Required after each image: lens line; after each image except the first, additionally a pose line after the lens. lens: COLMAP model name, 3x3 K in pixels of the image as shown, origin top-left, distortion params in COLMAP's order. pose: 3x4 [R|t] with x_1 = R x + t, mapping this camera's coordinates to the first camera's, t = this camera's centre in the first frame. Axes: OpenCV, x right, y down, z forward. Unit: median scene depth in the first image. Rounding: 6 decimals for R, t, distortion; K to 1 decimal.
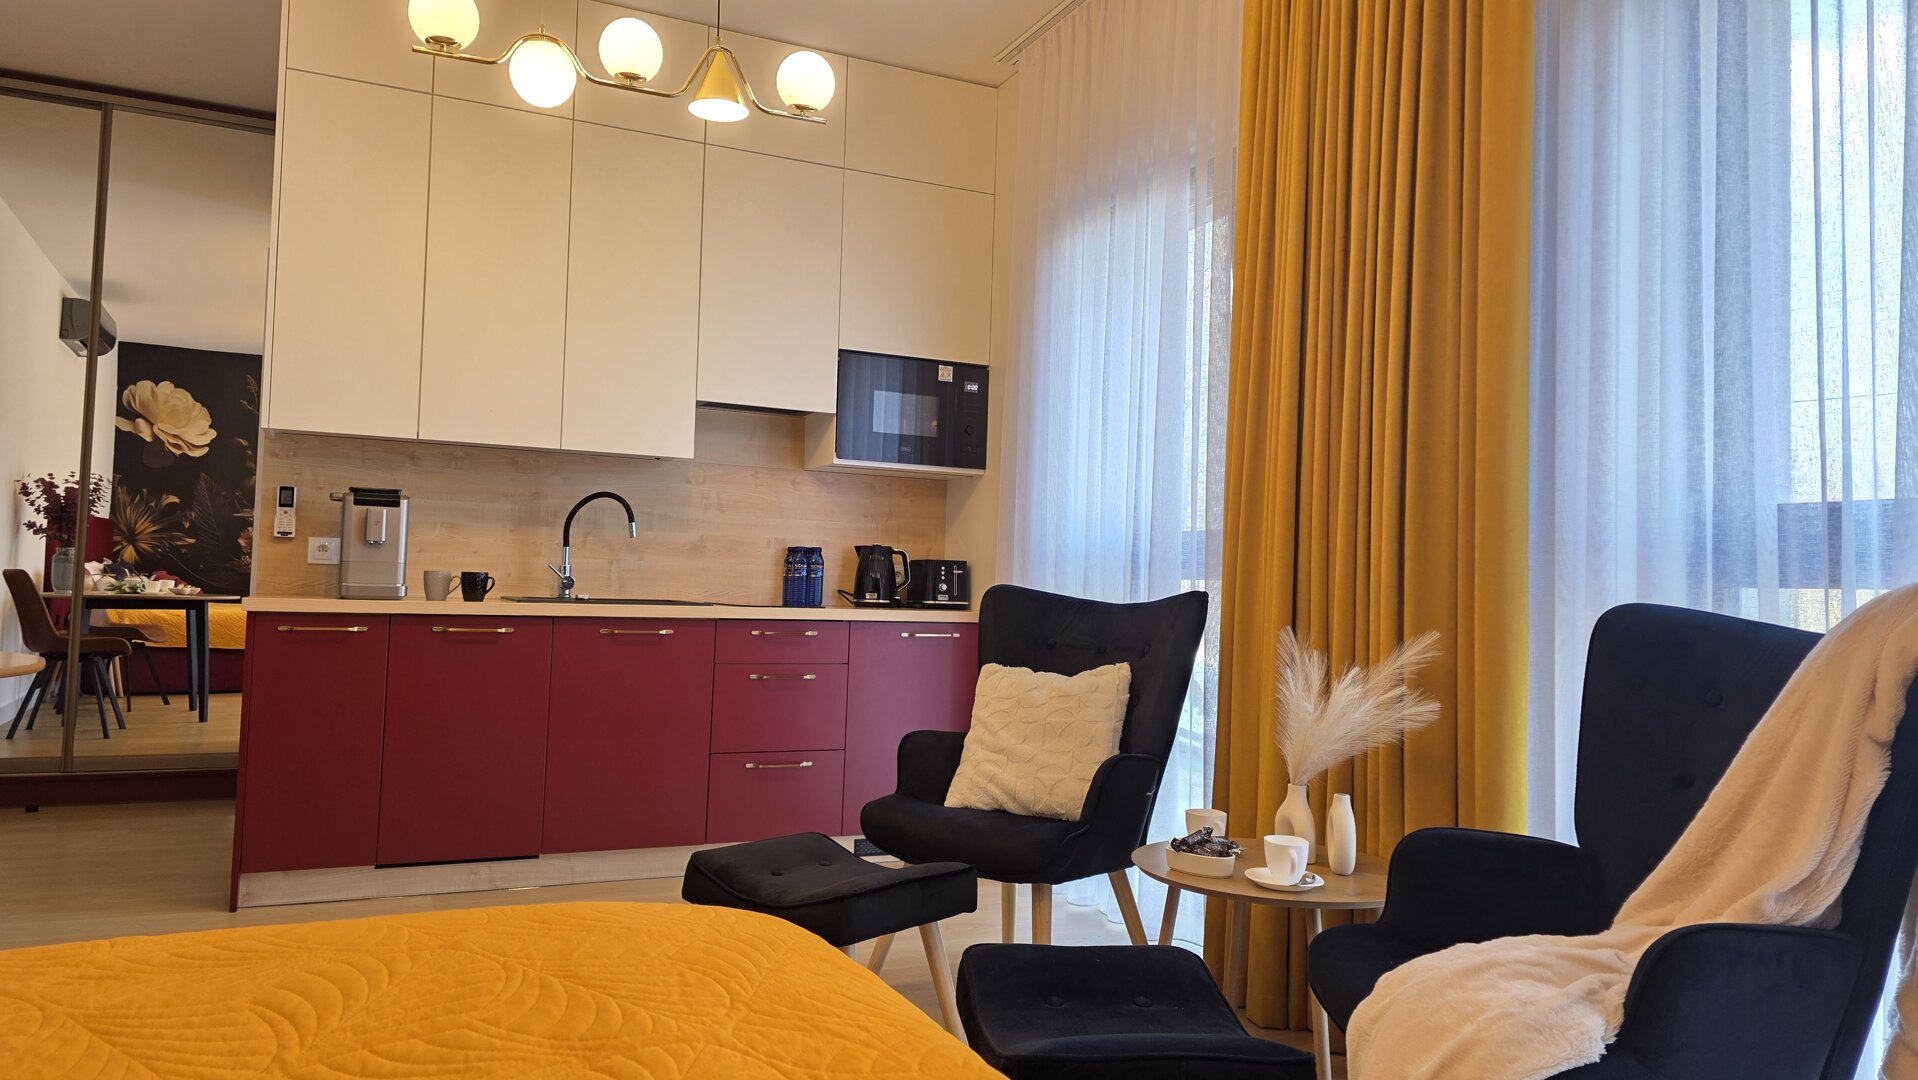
lens RADIAL K [[1273.5, 0, 959.0], [0, 1273.5, 540.0], [0, 0, 1]] dist [0.057408, -0.052473]
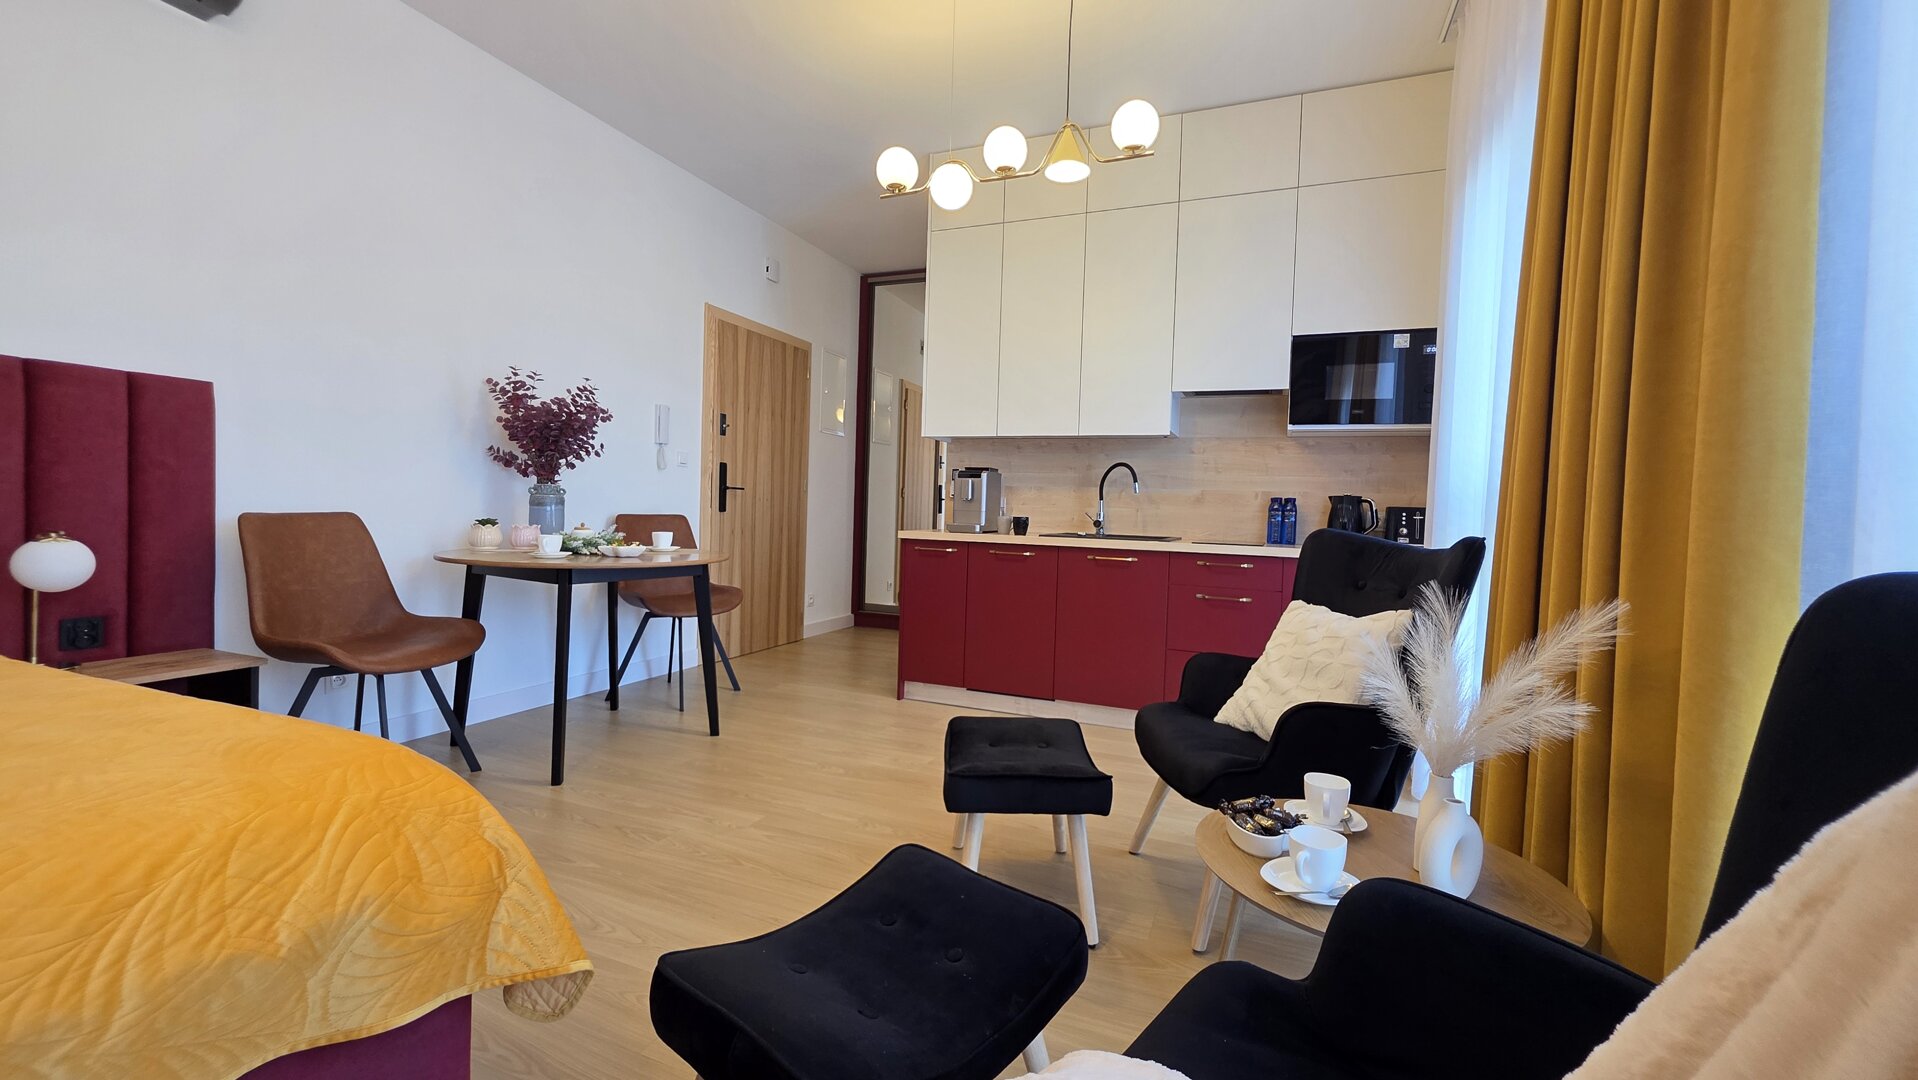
lens RADIAL K [[763.9, 0, 930.8], [0, 763.9, 529.9], [0, 0, 1]] dist [0.001860, 0.000140]
pose [[0.672227, 0.012222, -0.740244, 0.220995], [0.016434, 0.999371, 0.031424, 0.008253], [0.740162, -0.033289, 0.671604, 0.244524]]
